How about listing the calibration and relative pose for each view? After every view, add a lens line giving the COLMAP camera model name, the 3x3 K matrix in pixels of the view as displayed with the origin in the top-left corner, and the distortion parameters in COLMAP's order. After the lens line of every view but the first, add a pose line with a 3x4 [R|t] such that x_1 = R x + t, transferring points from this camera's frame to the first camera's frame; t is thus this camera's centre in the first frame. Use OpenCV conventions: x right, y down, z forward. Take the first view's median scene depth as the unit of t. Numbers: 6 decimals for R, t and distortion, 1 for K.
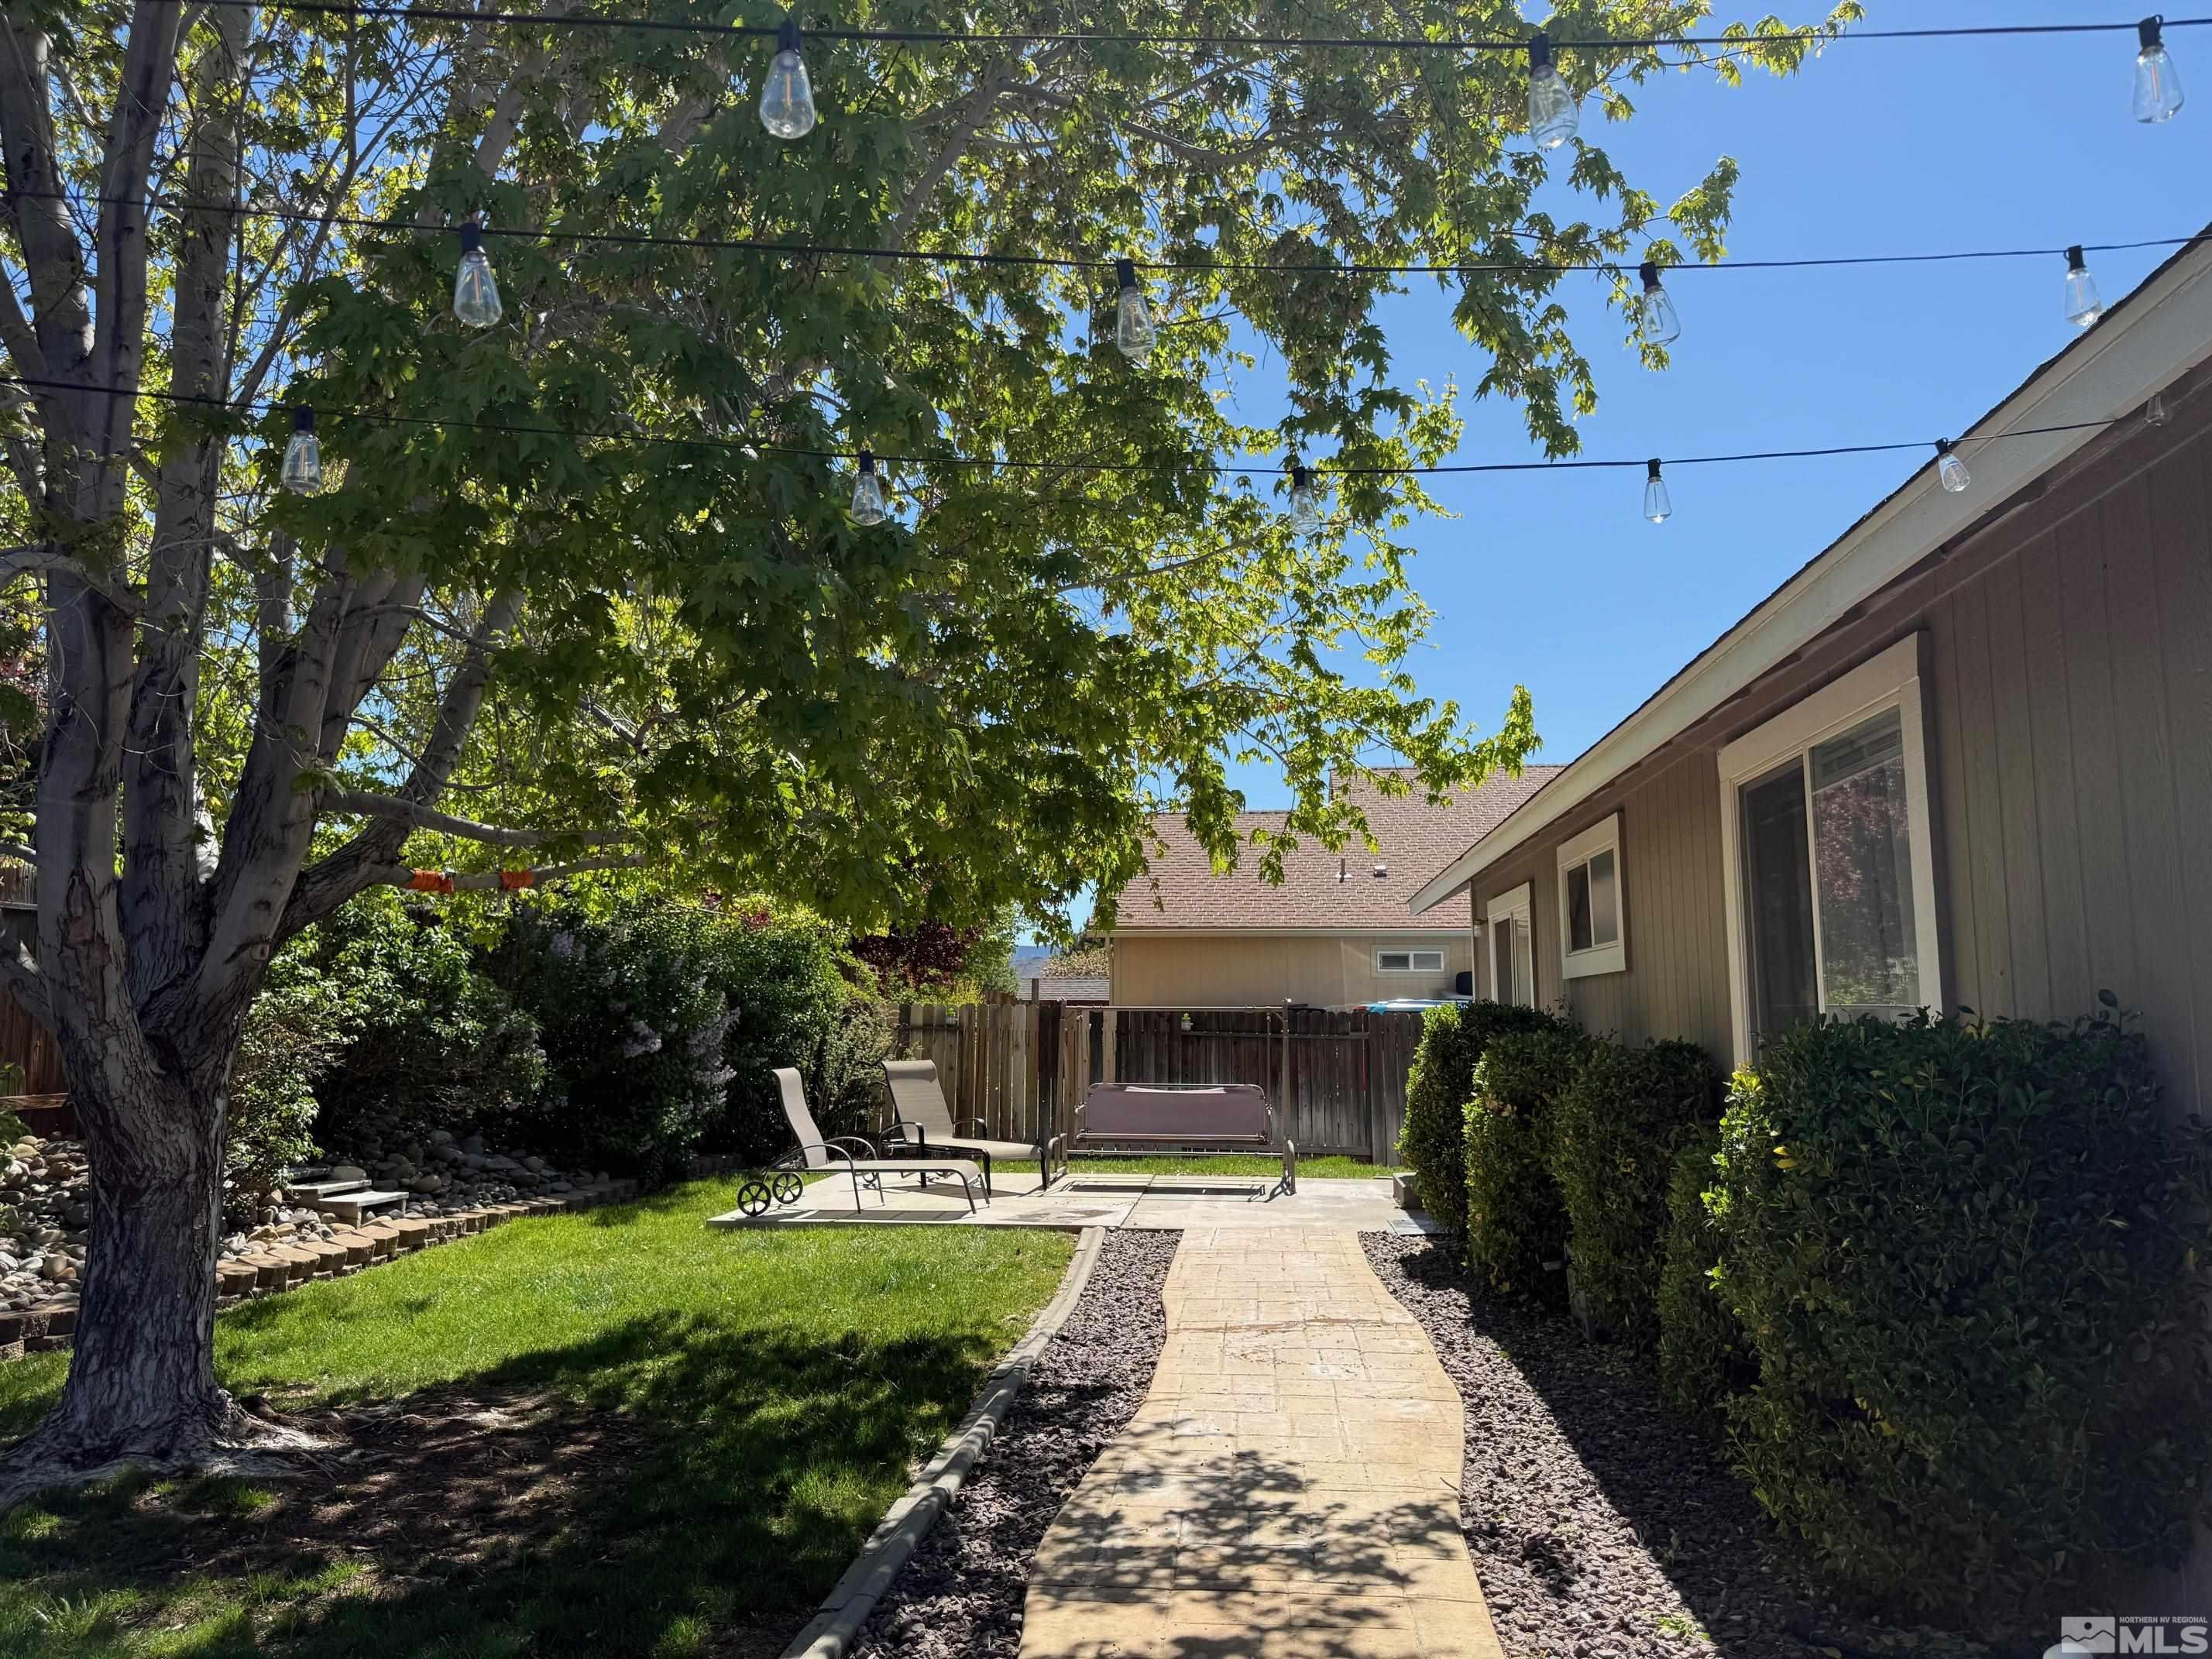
lens RADIAL K [[1547.7, 0, 1128.8], [0, 1547.7, 833.7], [0, 0, 1]] dist [0.129888, -0.186667]
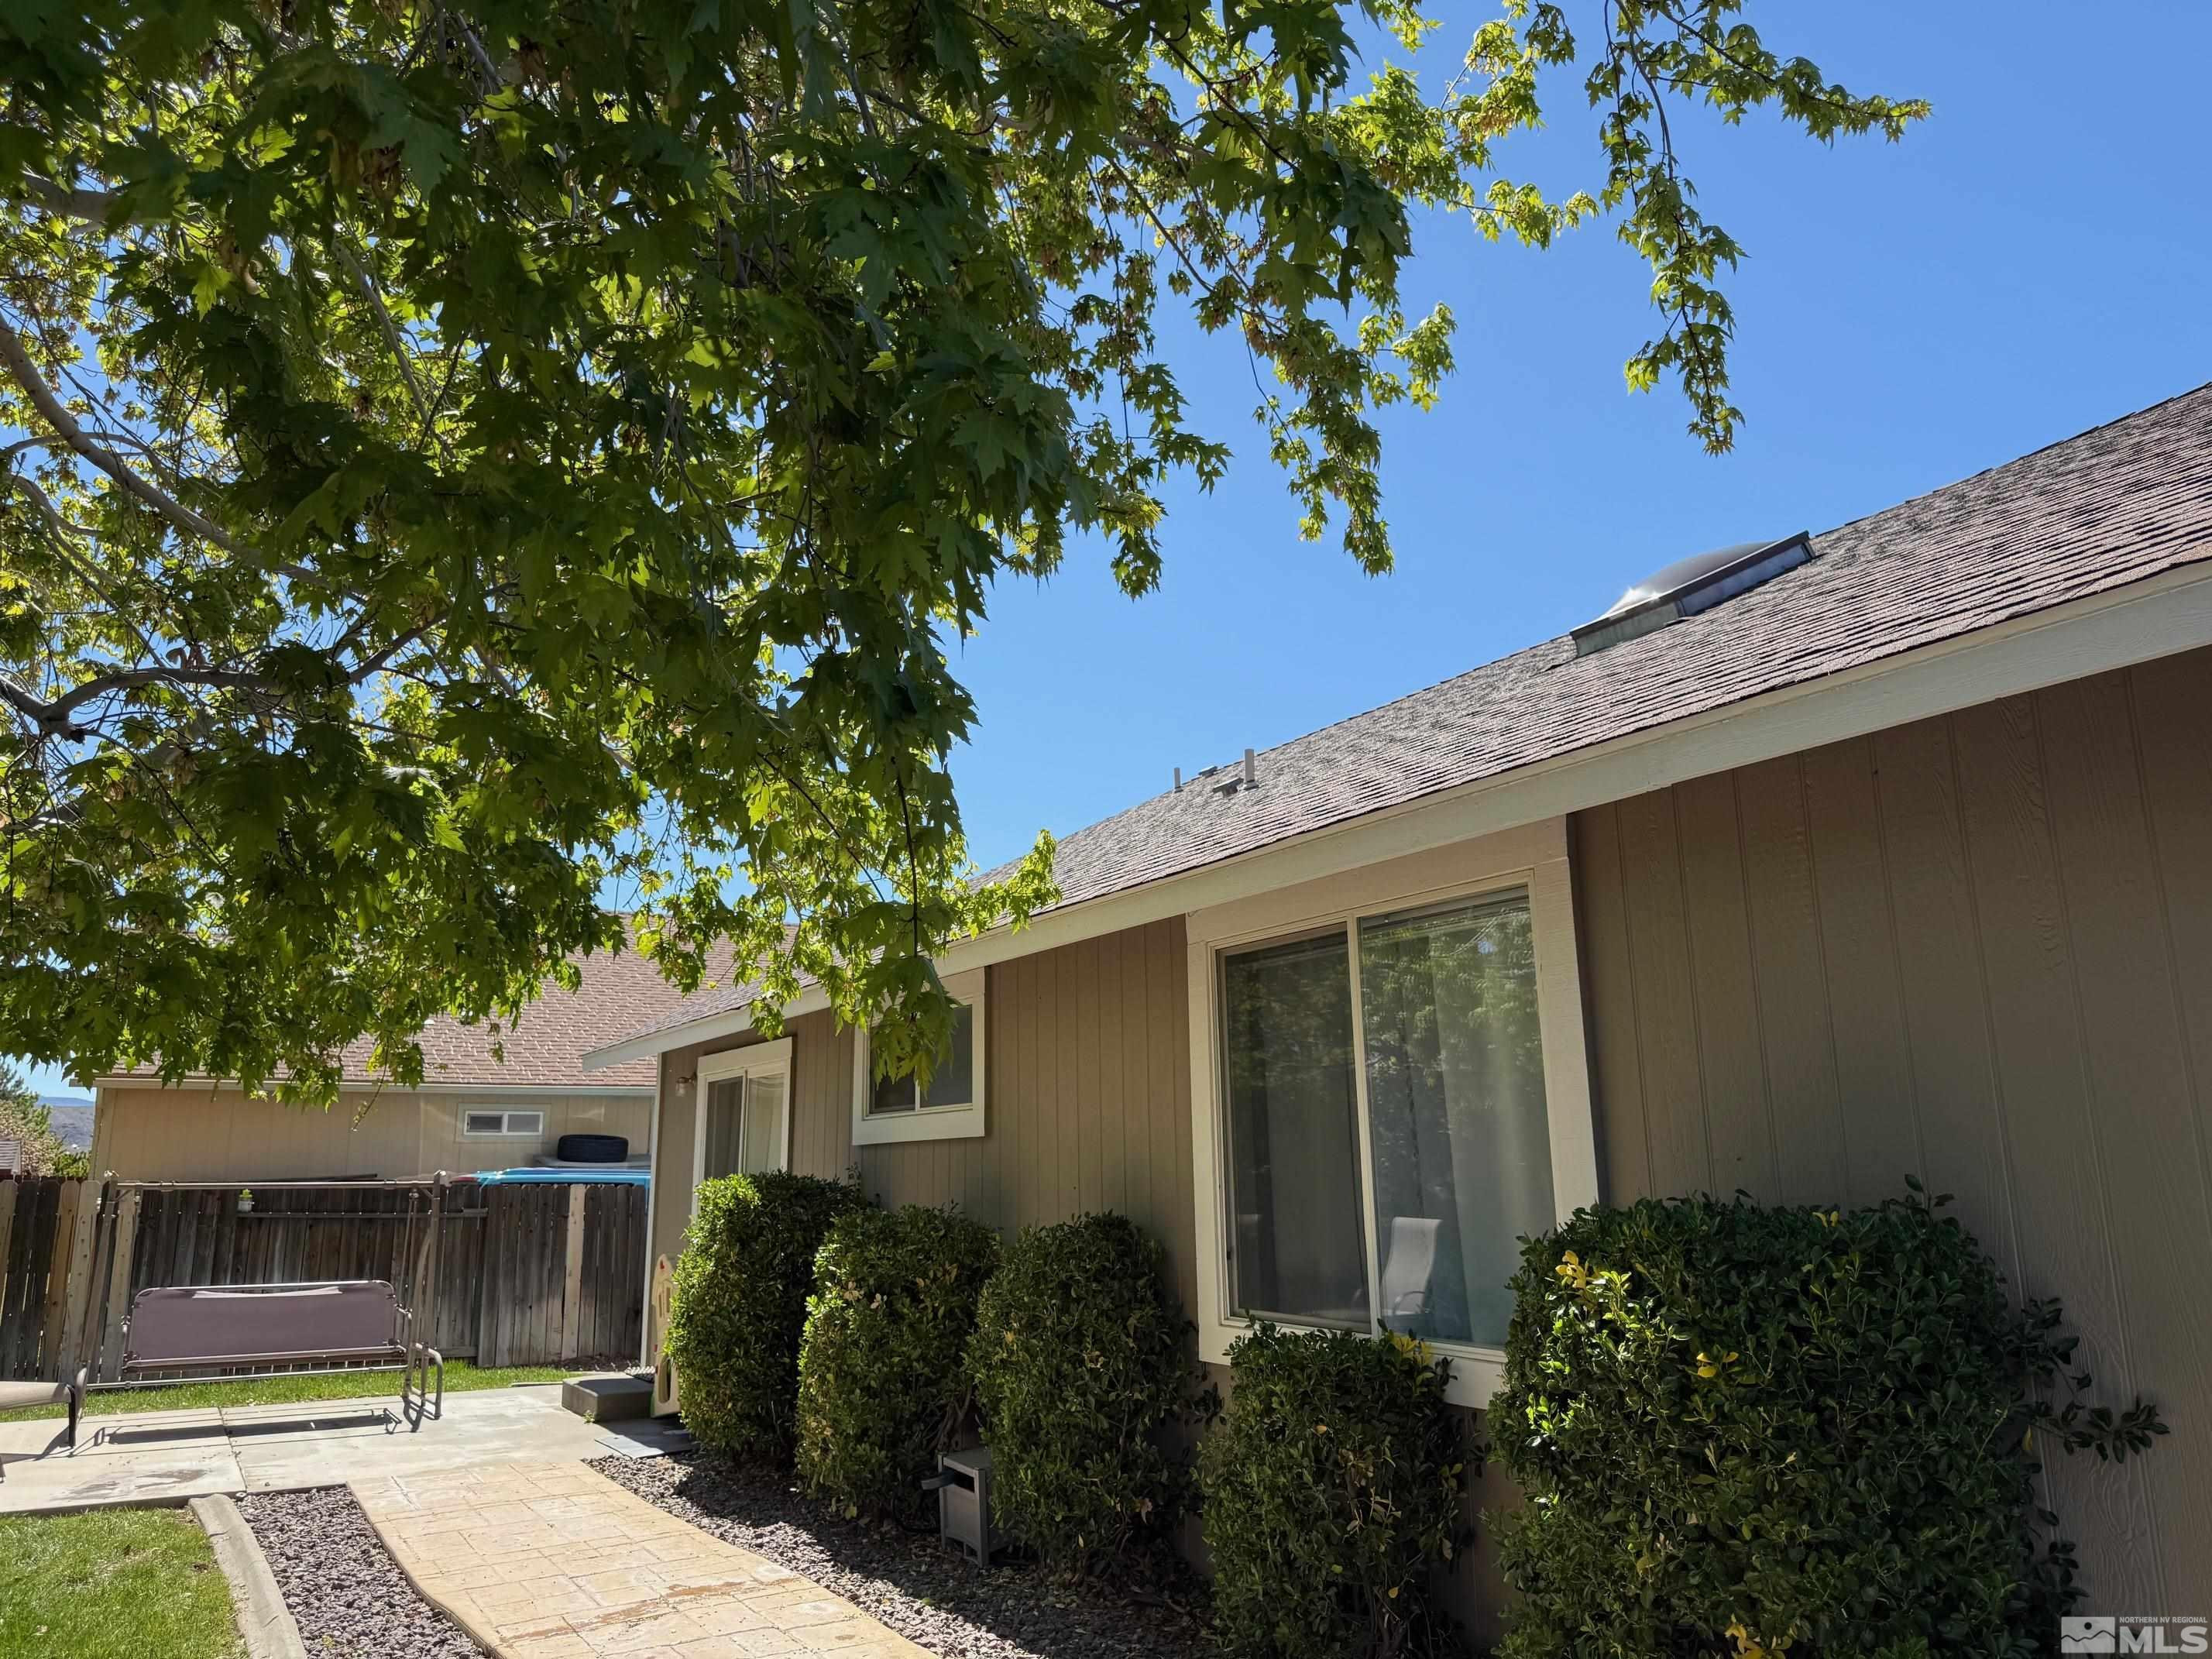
lens RADIAL K [[1558.4, 0, 1104.3], [0, 1558.4, 837.8], [0, 0, 1]] dist [0.065166, -0.081654]
pose [[0.819336, 0.107293, 0.563185, -0.164392], [-0.052772, 0.992276, -0.112265, 0.010145], [-0.570880, 0.062262, 0.818669, 0.176268]]
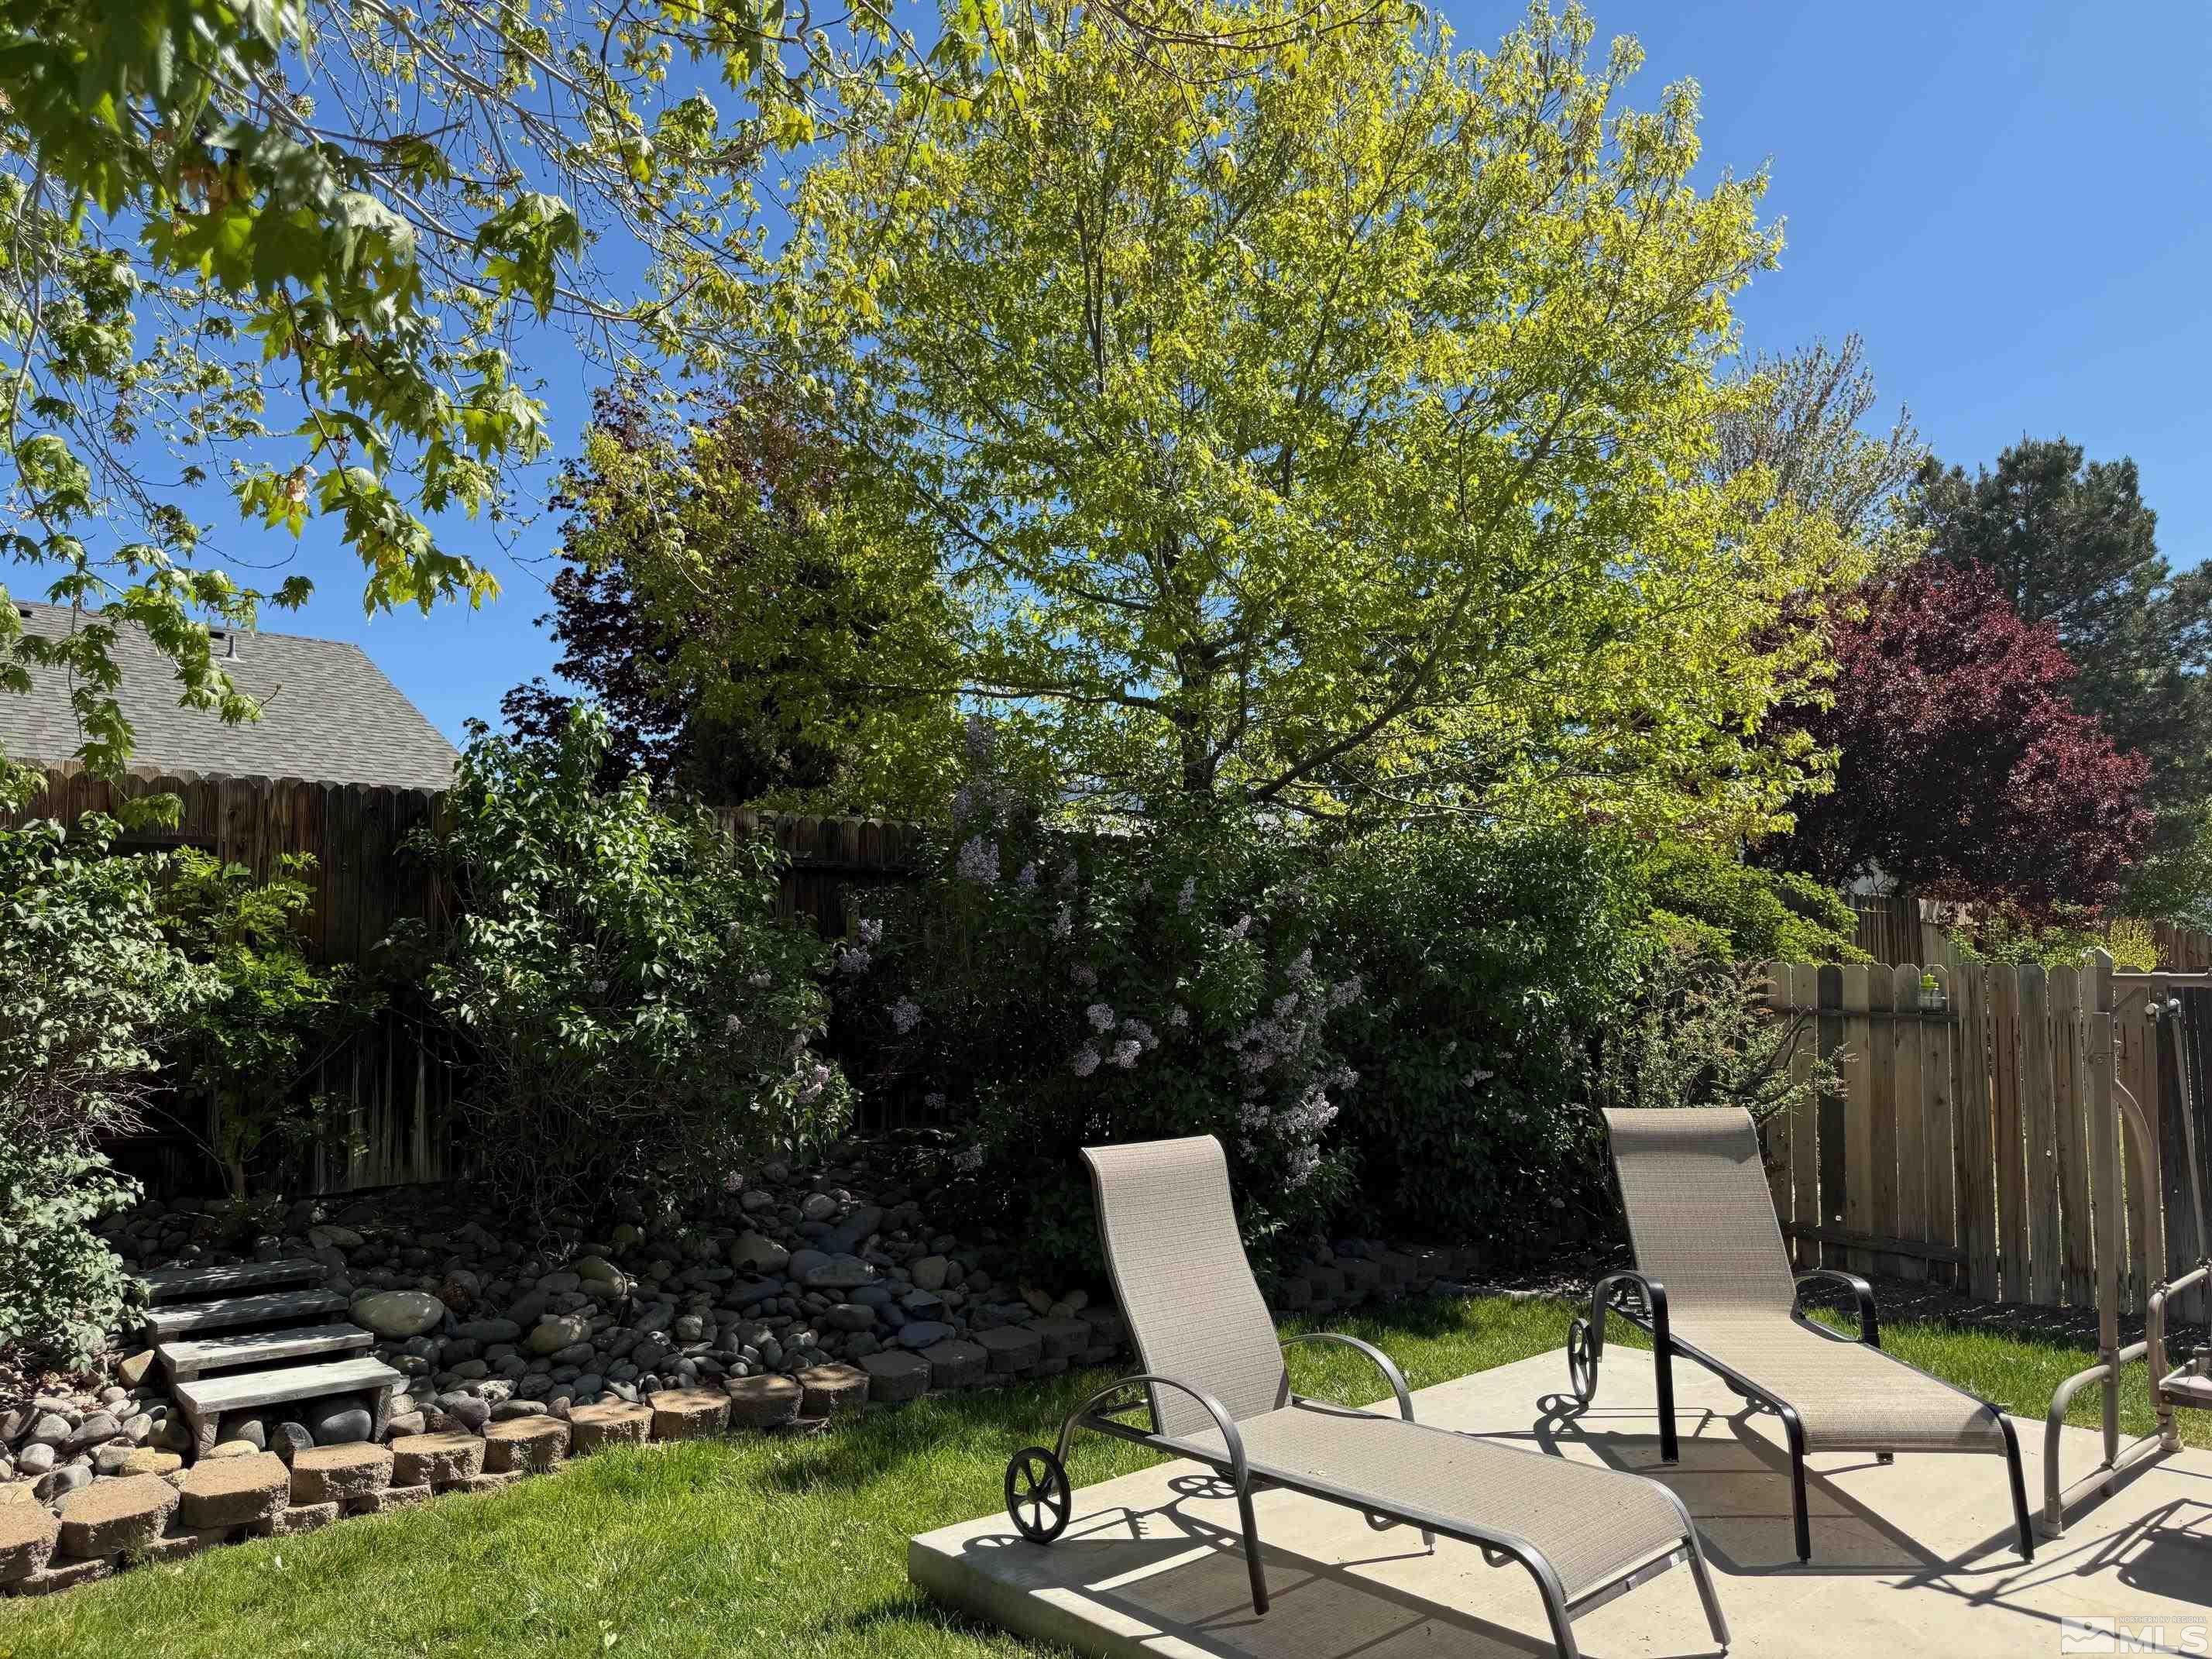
lens RADIAL K [[1558.4, 0, 1104.3], [0, 1558.4, 837.8], [0, 0, 1]] dist [0.065166, -0.081654]
pose [[0.741371, -0.069927, -0.667443, 0.043653], [0.089175, 0.996002, -0.005297, 0.099325], [0.665144, -0.055593, 0.744642, 0.918284]]
